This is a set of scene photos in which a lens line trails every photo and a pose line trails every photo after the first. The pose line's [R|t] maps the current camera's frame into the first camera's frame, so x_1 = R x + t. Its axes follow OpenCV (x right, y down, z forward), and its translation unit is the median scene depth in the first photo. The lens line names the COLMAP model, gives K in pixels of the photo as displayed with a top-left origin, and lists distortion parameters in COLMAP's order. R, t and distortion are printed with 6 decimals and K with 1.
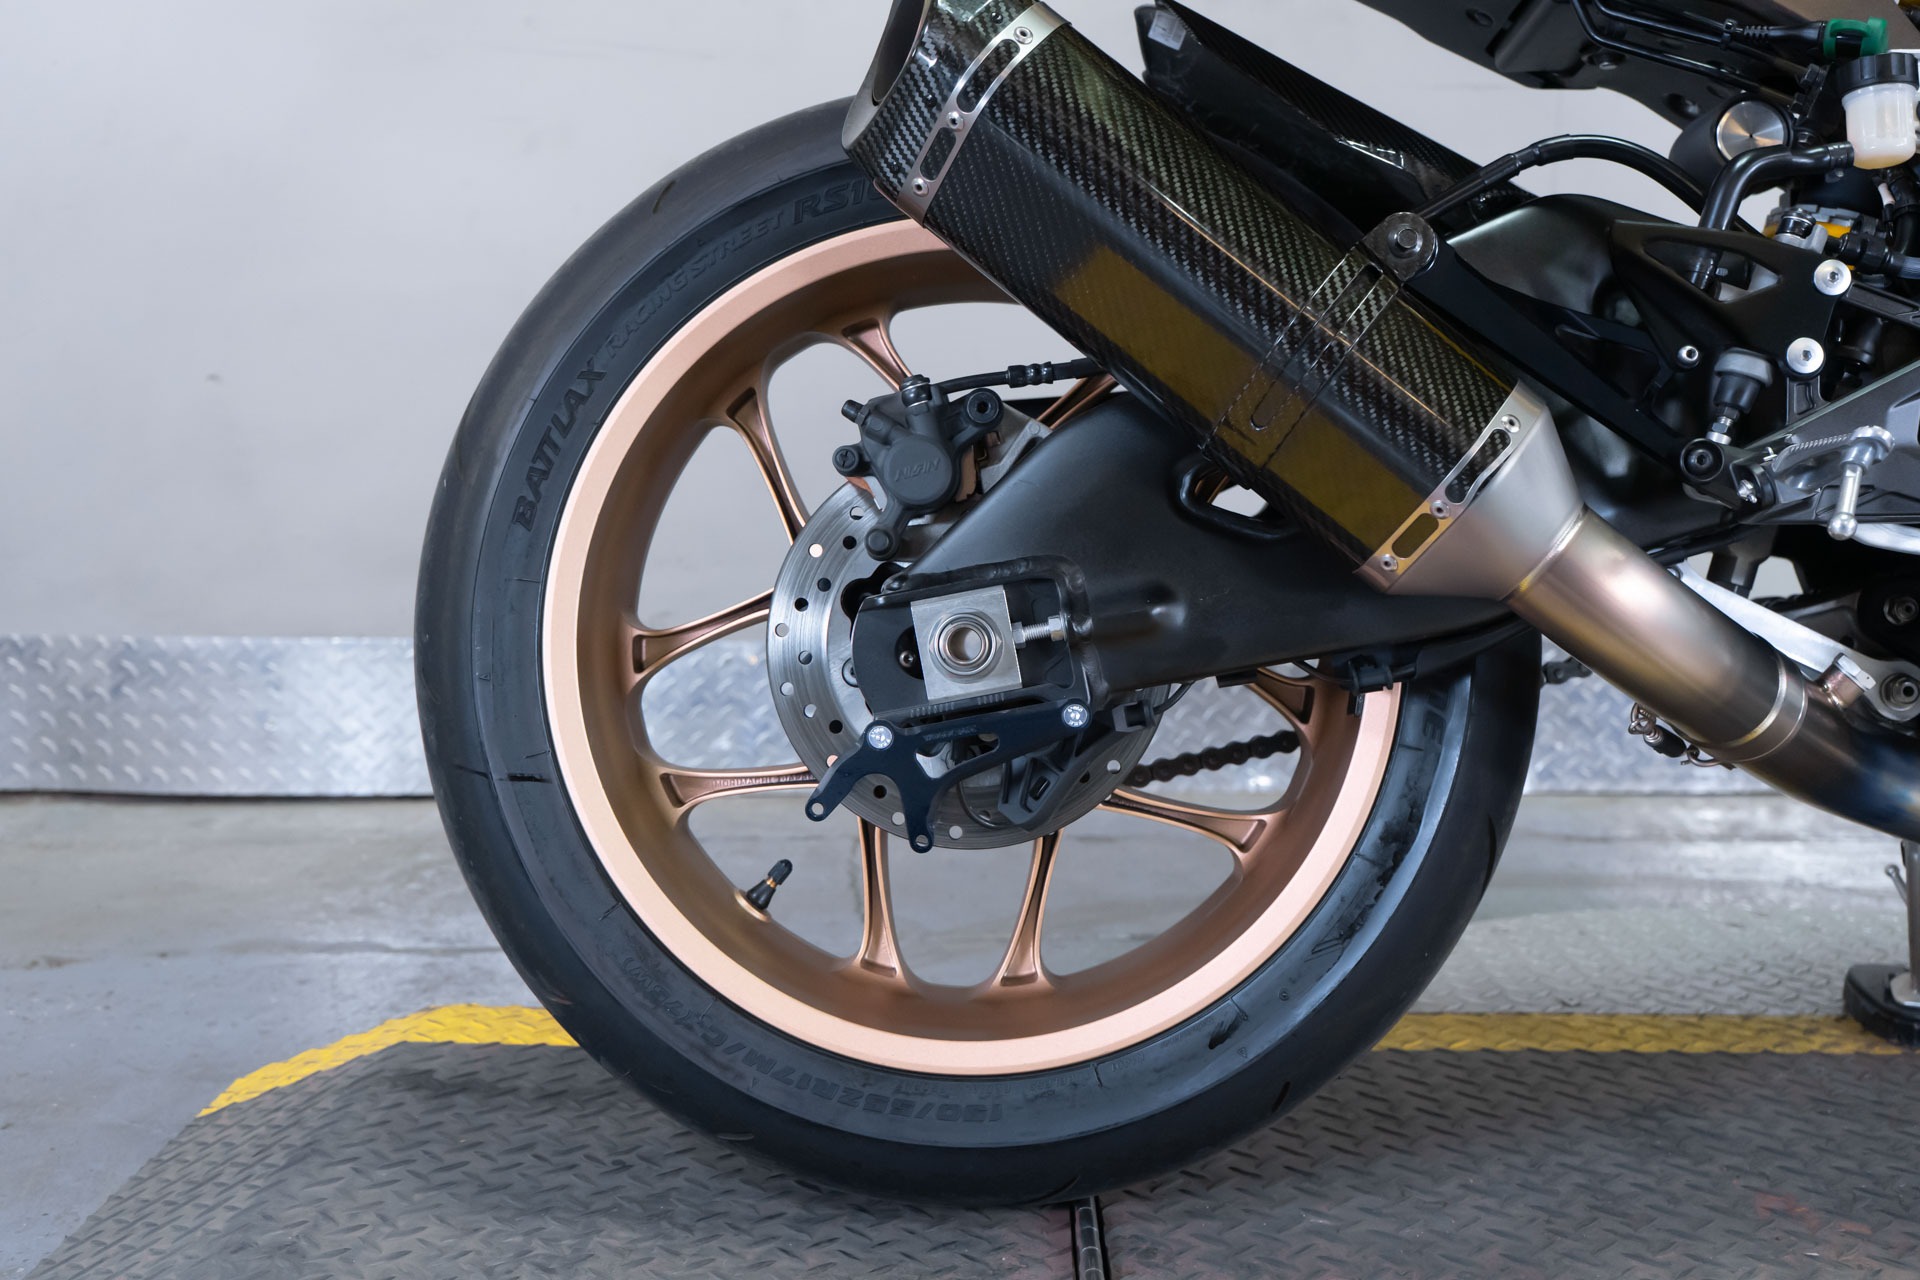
lens RADIAL K [[1991.2, 0, 960.0], [0, 1991.2, 640.0], [0, 0, 1]] dist [-0.005613, 0.030691]
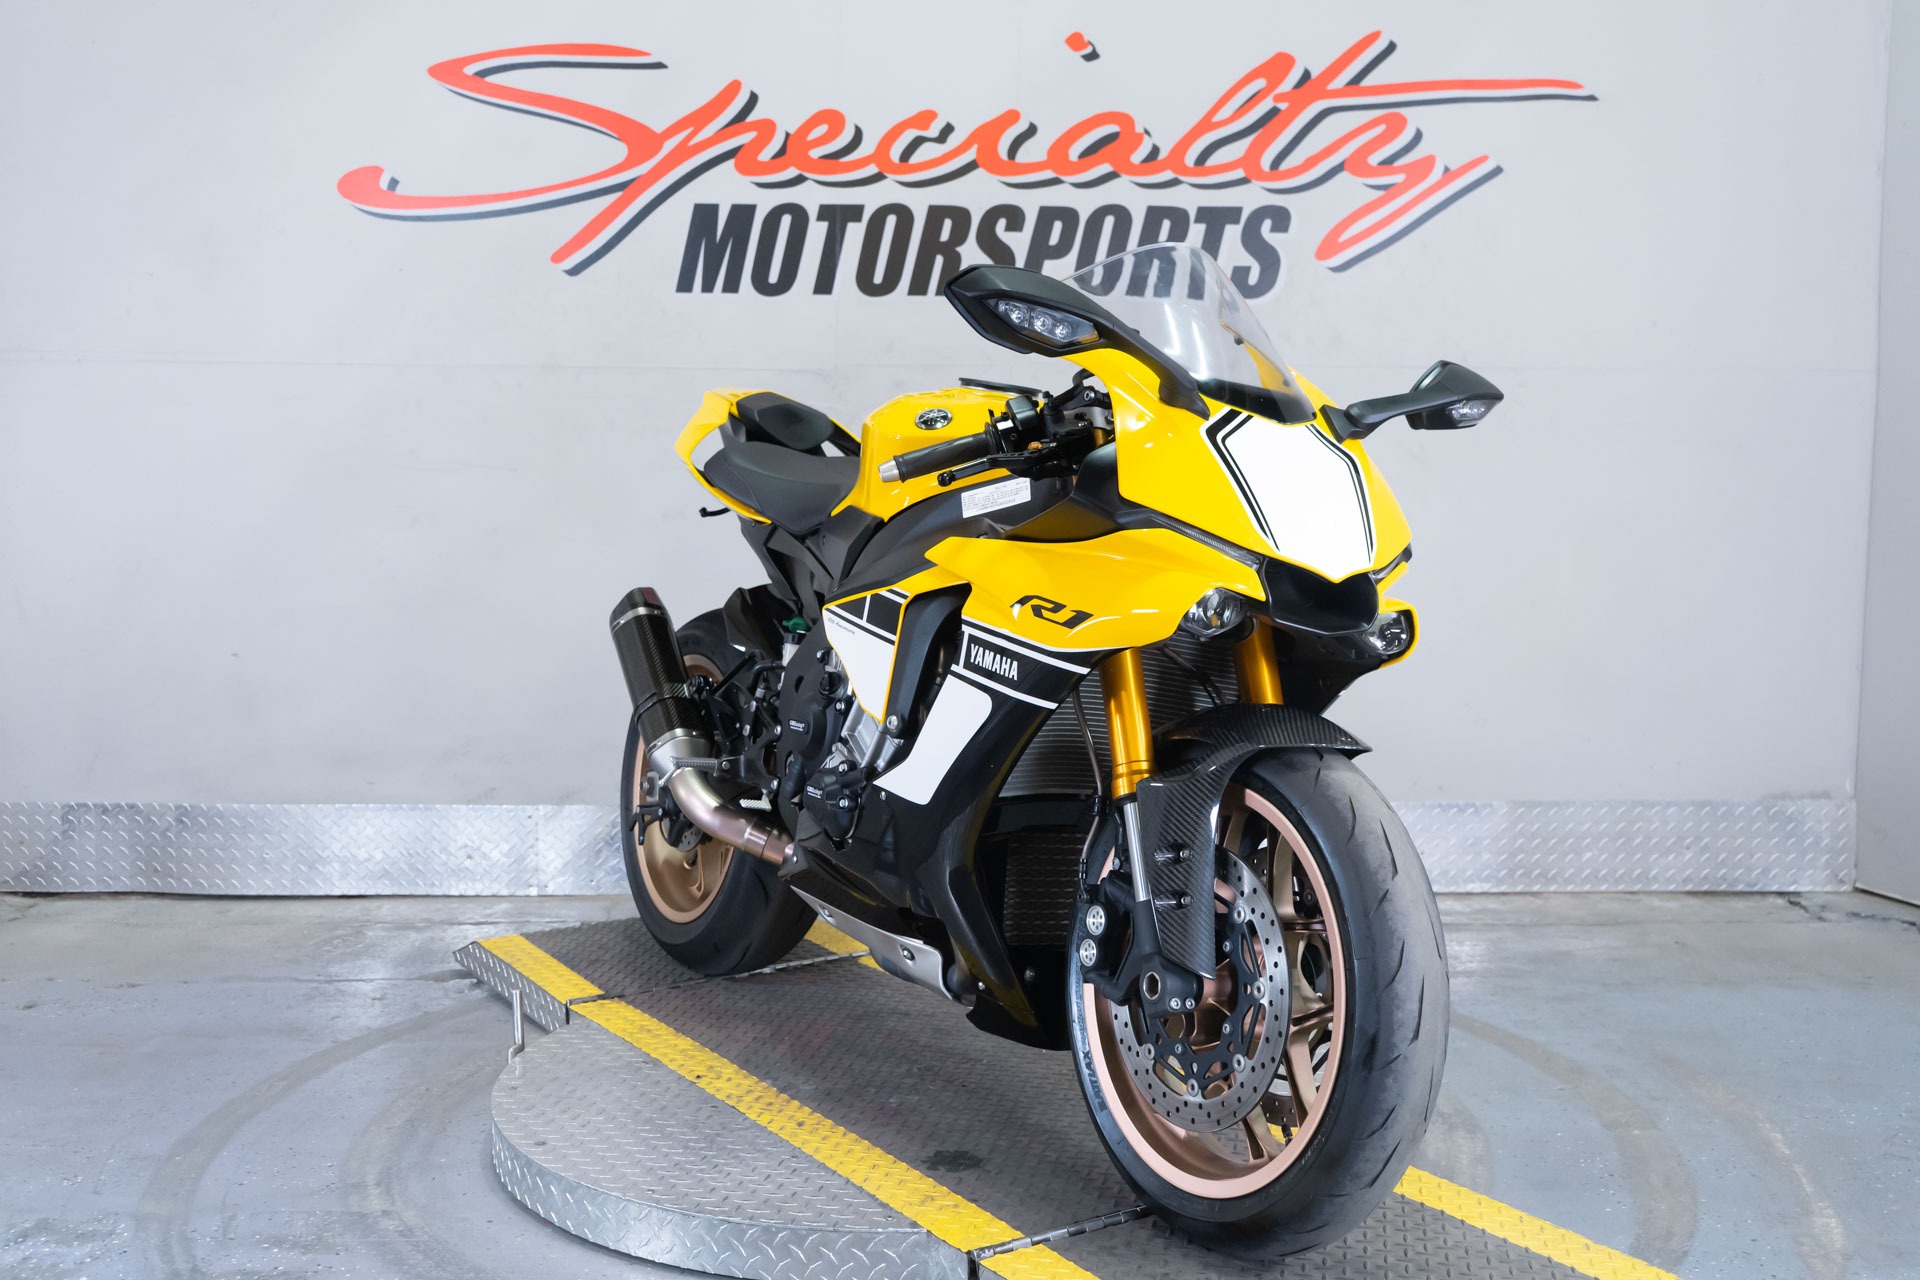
lens RADIAL K [[1956.8, 0, 960.0], [0, 1956.8, 640.0], [0, 0, 1]] dist [-0.000101, 0.011087]
pose [[0.998305, -0.004907, -0.057995, 0.368297], [0.002717, 0.999283, -0.037776, -0.080689], [0.058138, 0.037554, 0.997602, -0.692233]]
